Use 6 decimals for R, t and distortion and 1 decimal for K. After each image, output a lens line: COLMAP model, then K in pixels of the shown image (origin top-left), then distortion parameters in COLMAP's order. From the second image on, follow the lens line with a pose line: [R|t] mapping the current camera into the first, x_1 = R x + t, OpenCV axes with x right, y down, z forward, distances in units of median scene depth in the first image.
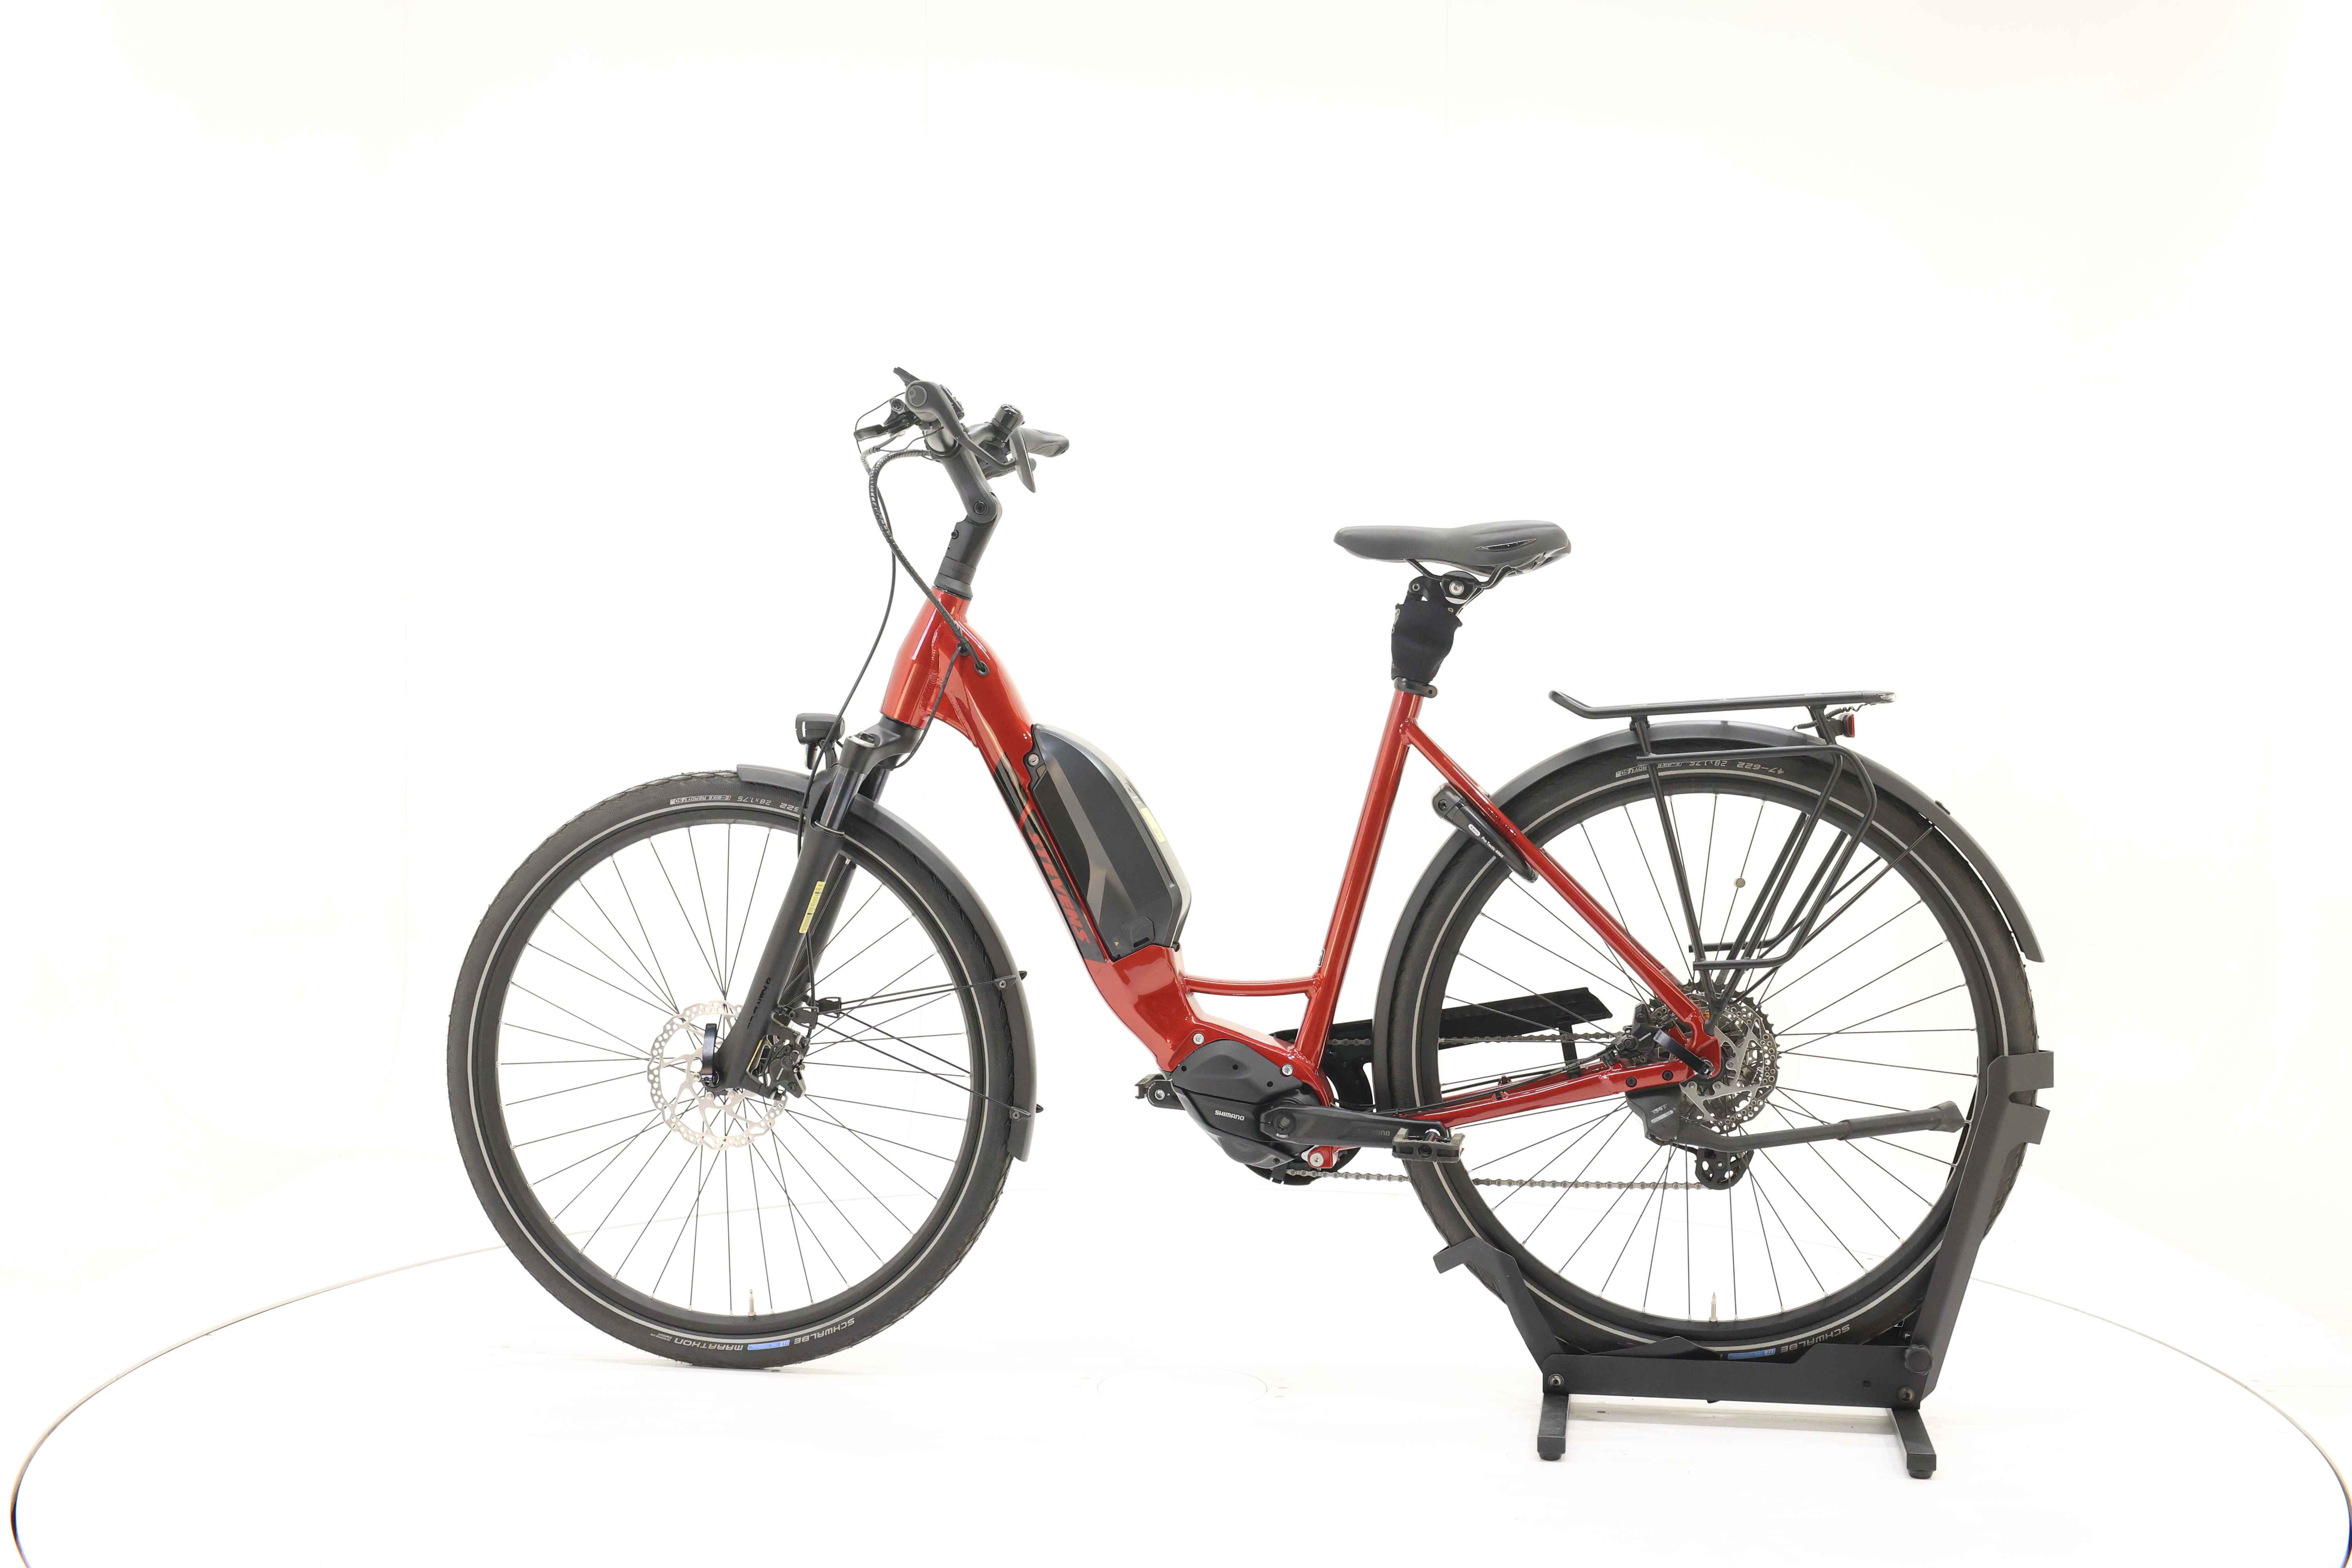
lens RADIAL K [[2529.6, 0, 1175.4], [0, 2529.6, 776.2], [0, 0, 1]] dist [-0.011295, 0.000000]
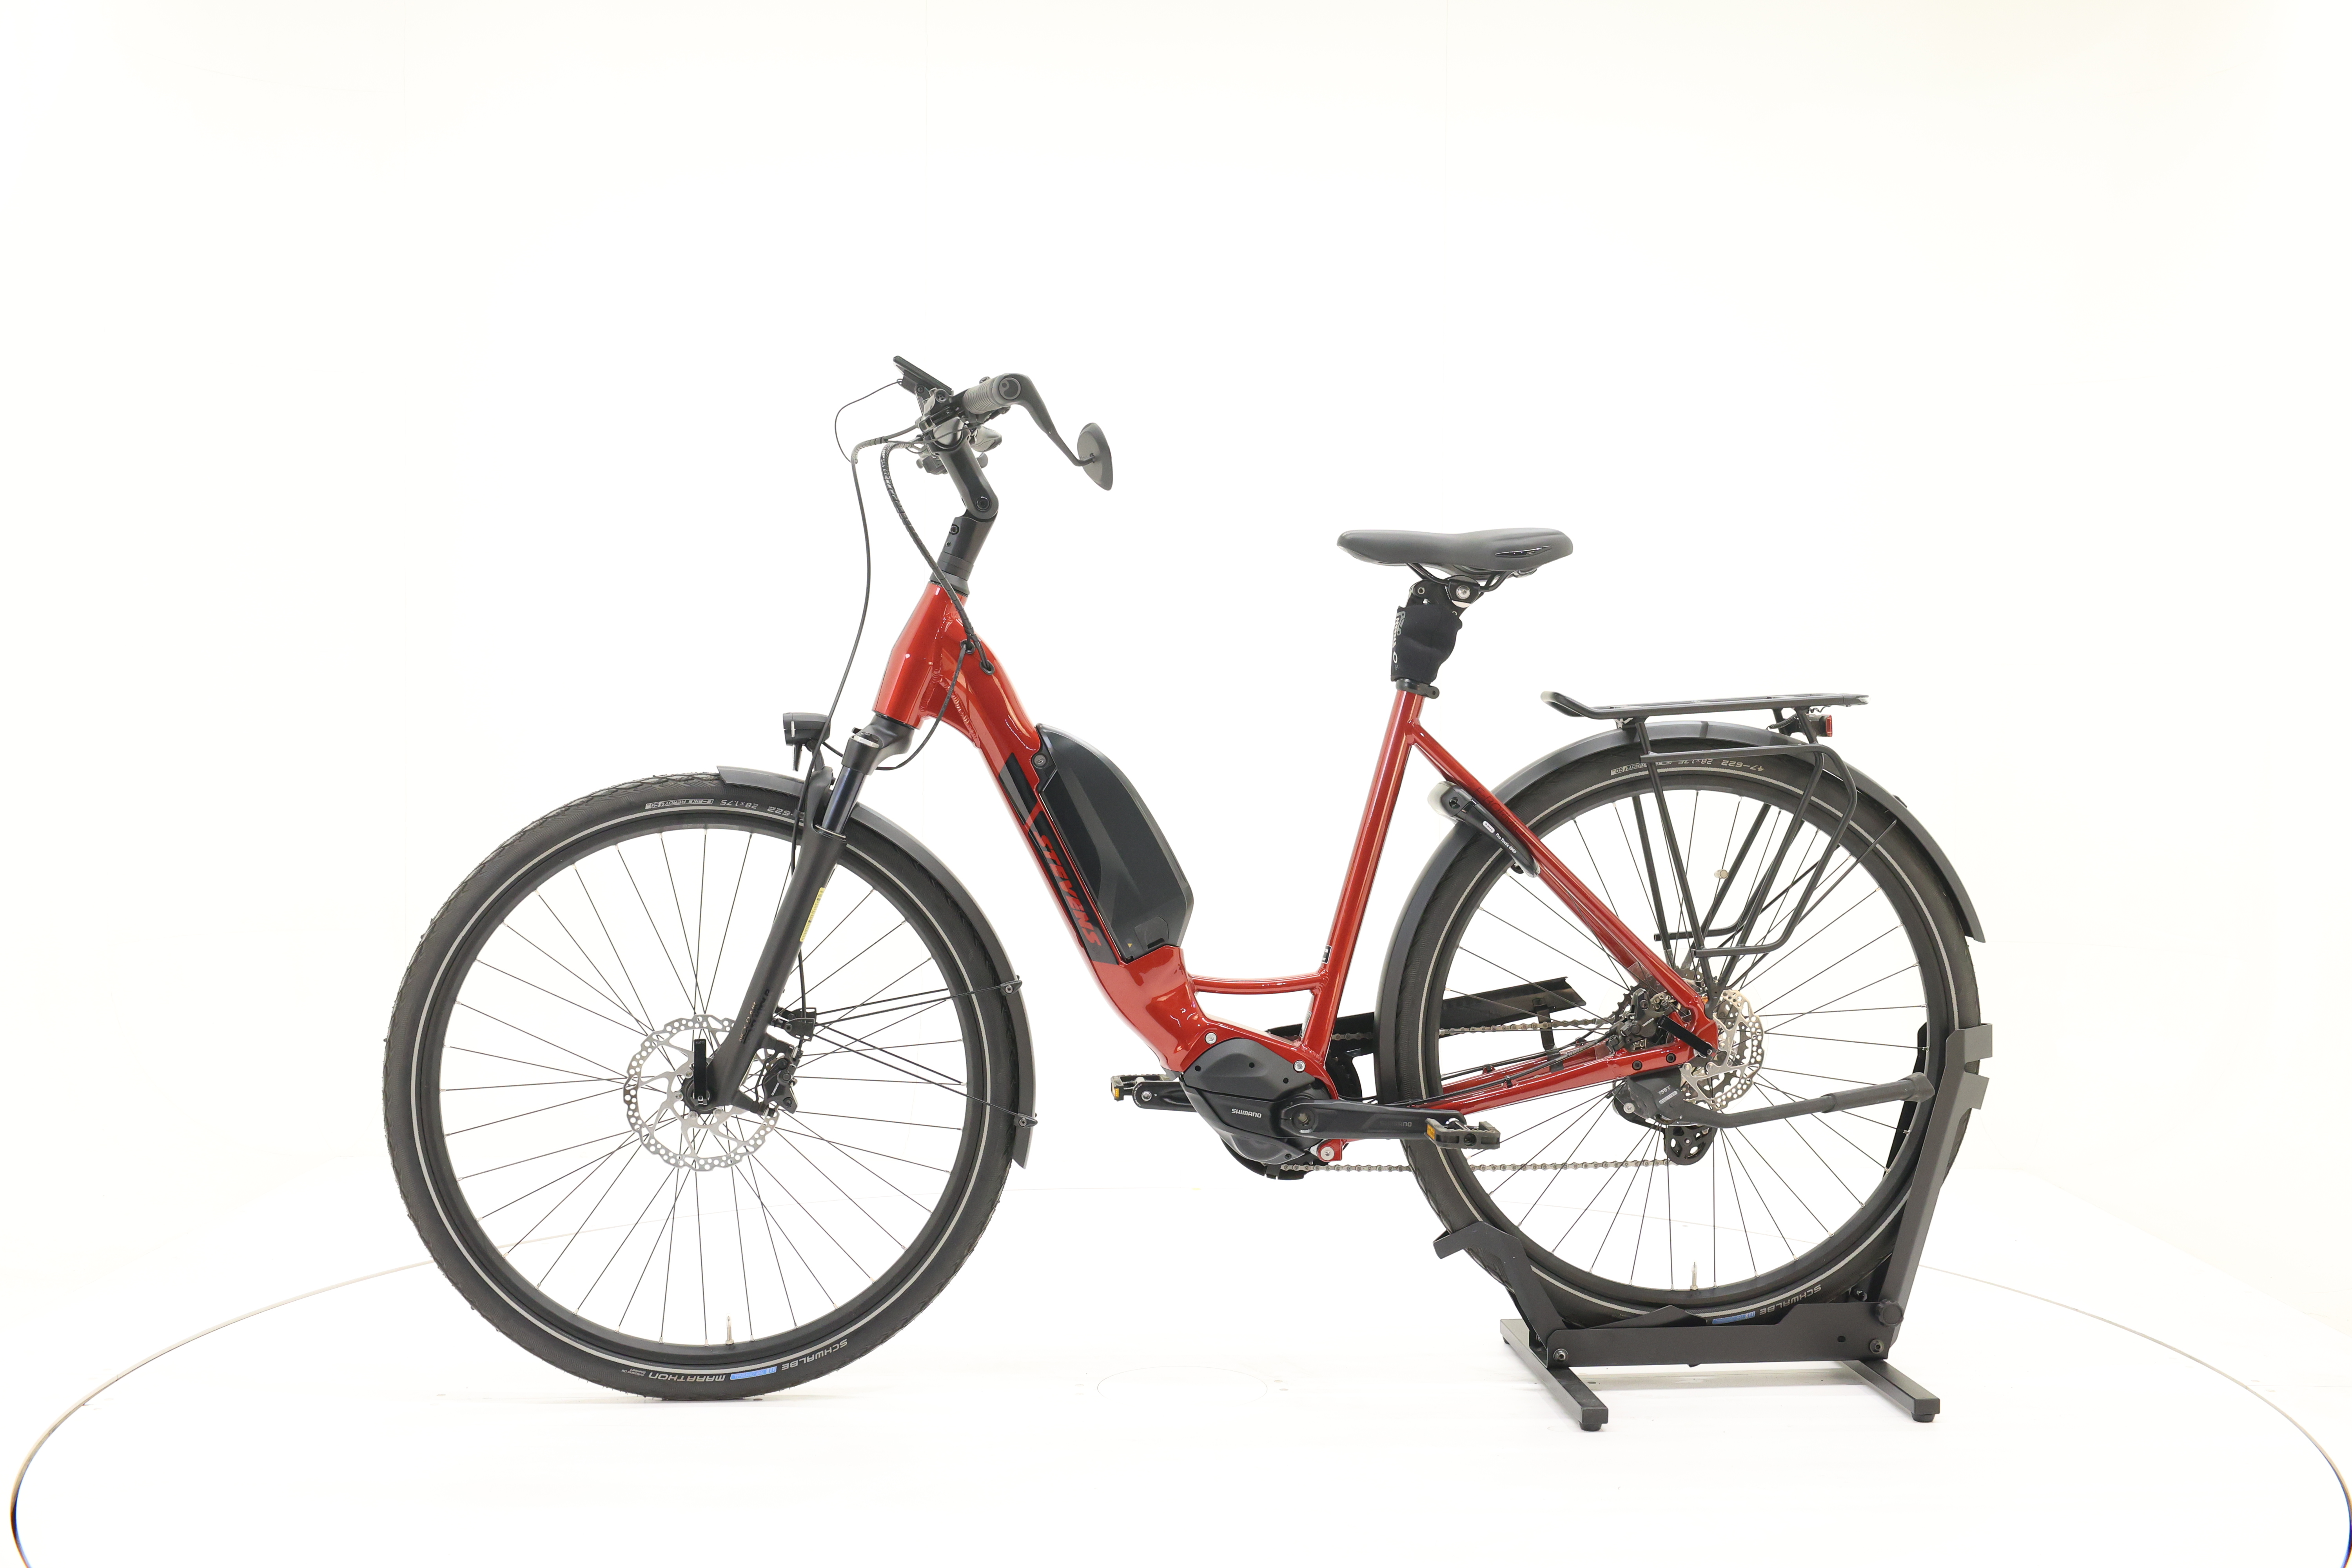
lens RADIAL K [[2529.6, 0, 1179.9], [0, 2529.6, 776.0], [0, 0, 1]] dist [-0.011295, 0.000000]
pose [[0.964506, -0.005323, 0.264006, -0.265612], [0.004747, 0.999985, 0.002818, -0.002931], [-0.264017, -0.001465, 0.964517, 0.036608]]
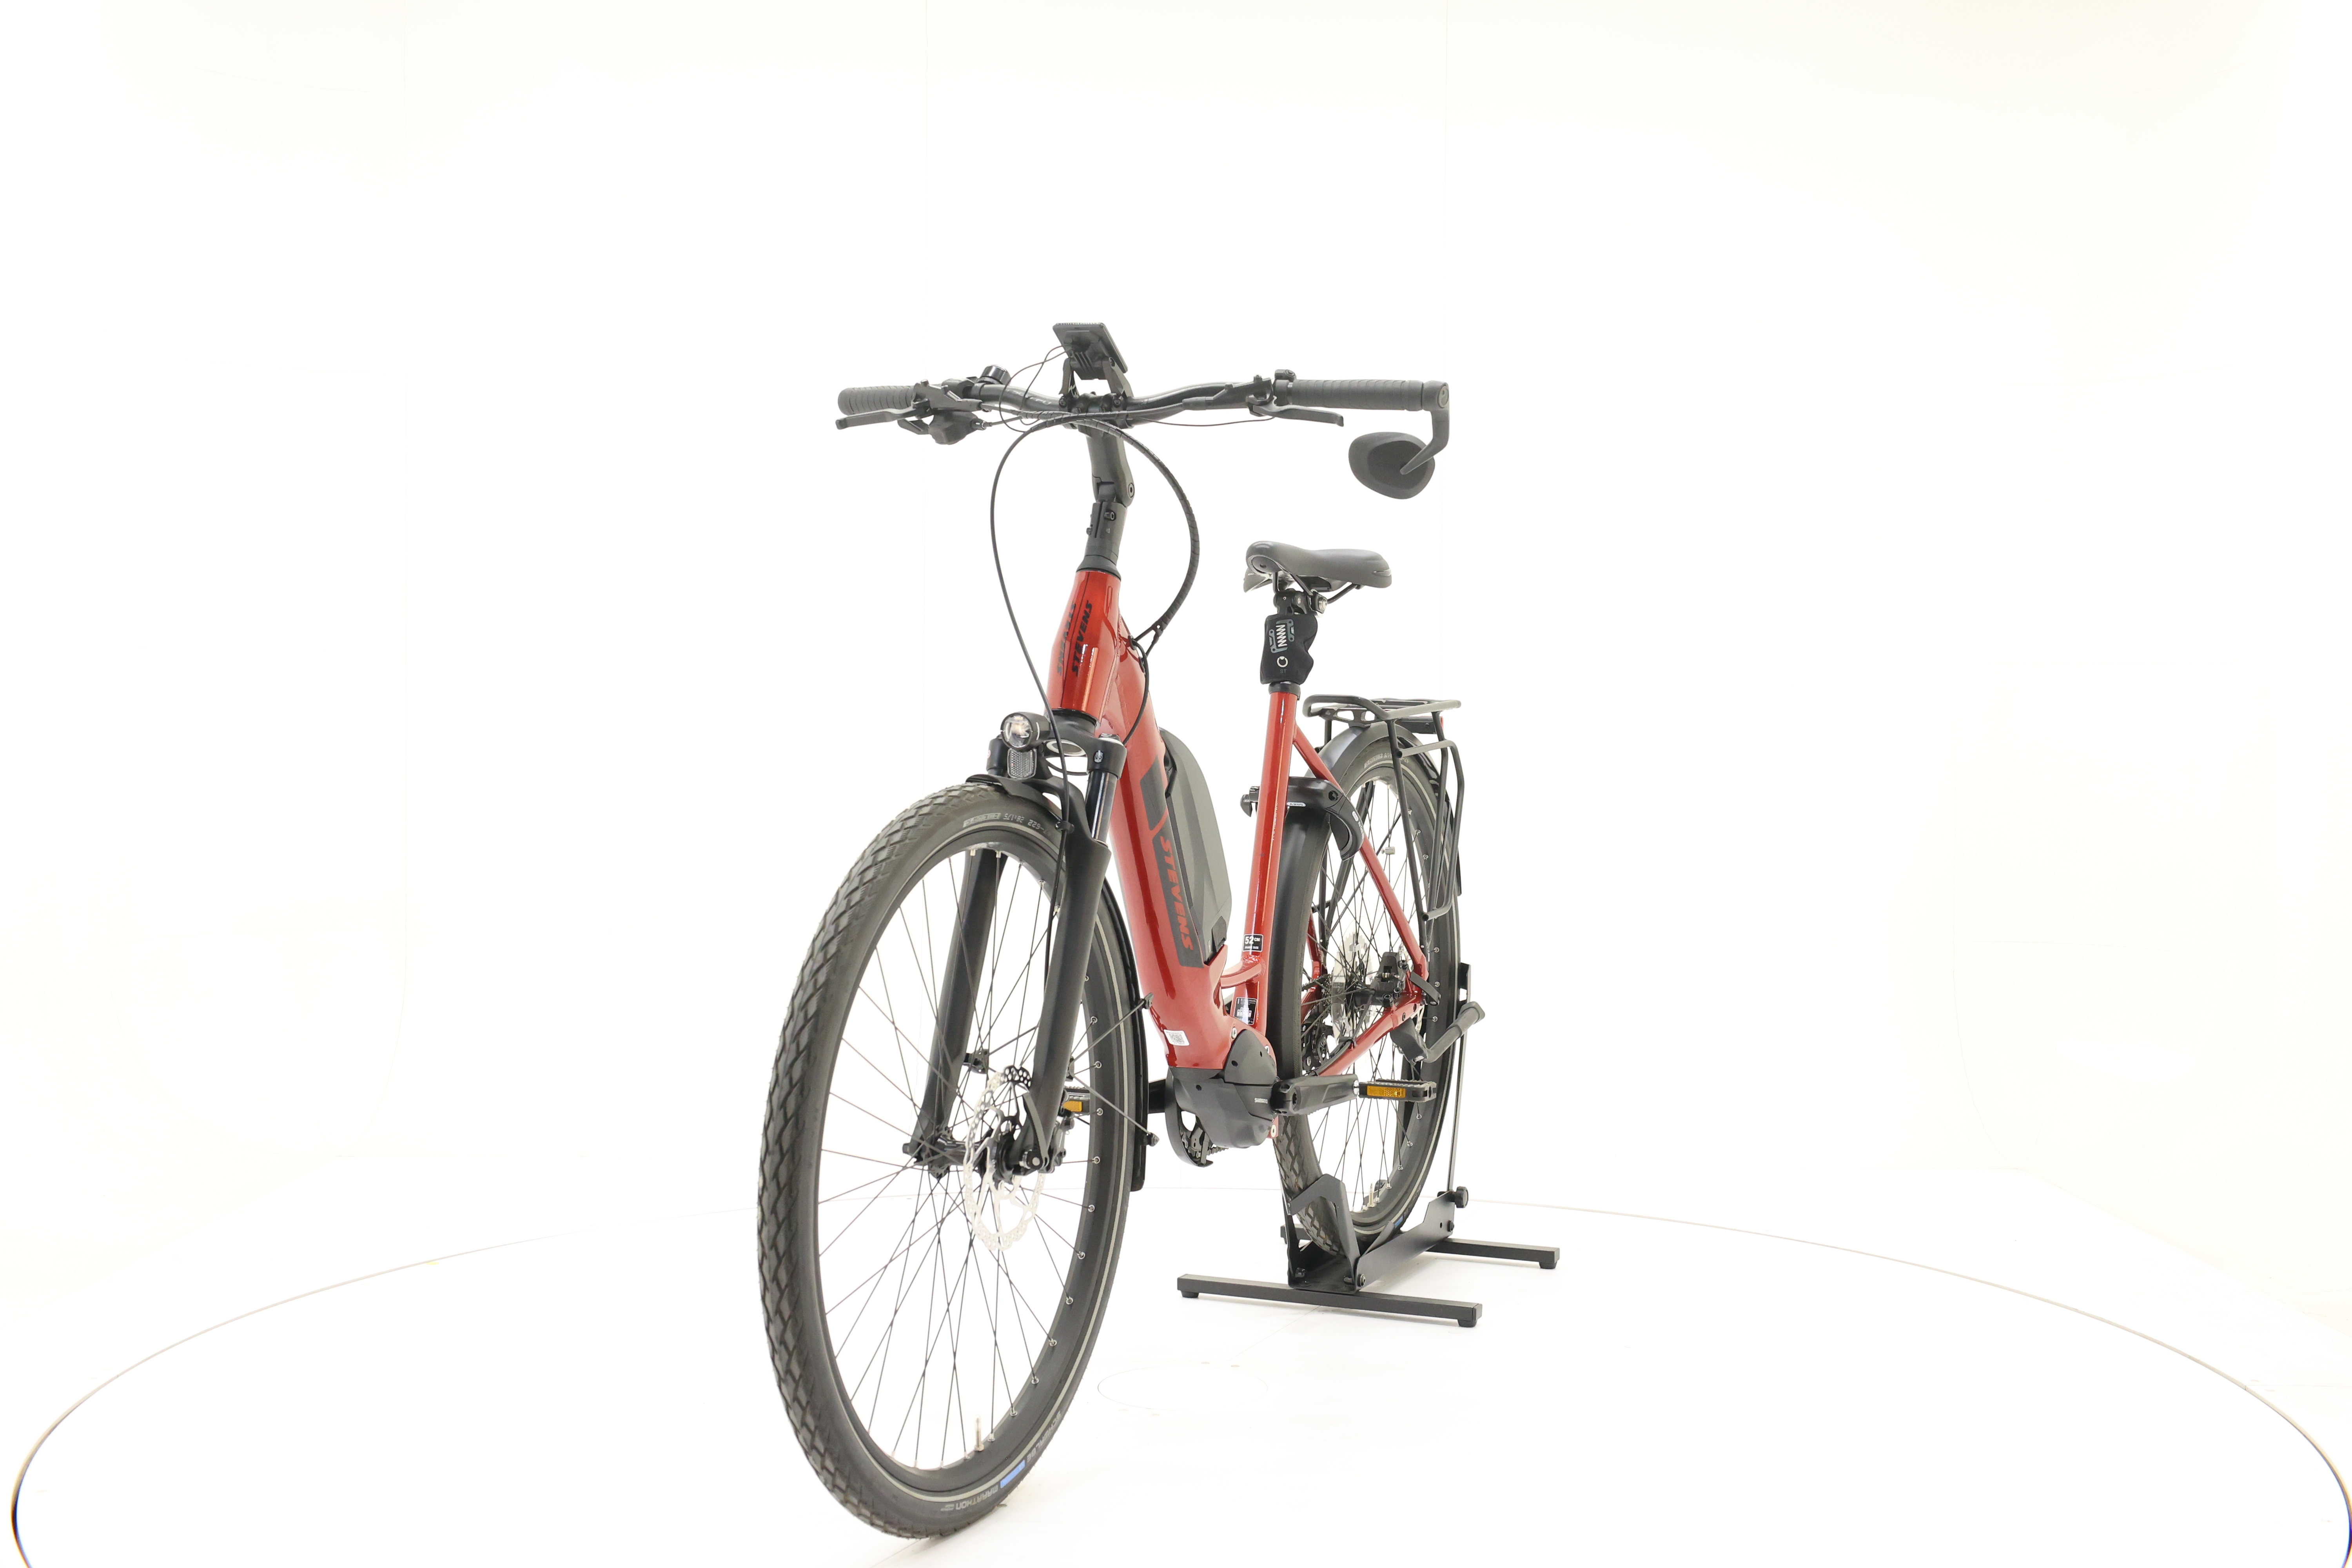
lens RADIAL K [[2529.6, 0, 1187.6], [0, 2529.6, 790.7], [0, 0, 1]] dist [-0.011295, 0.000000]
pose [[0.236371, -0.027443, 0.971275, -0.979552], [0.012702, 0.999603, 0.025152, -0.019699], [-0.971580, 0.006392, 0.236626, 0.772791]]
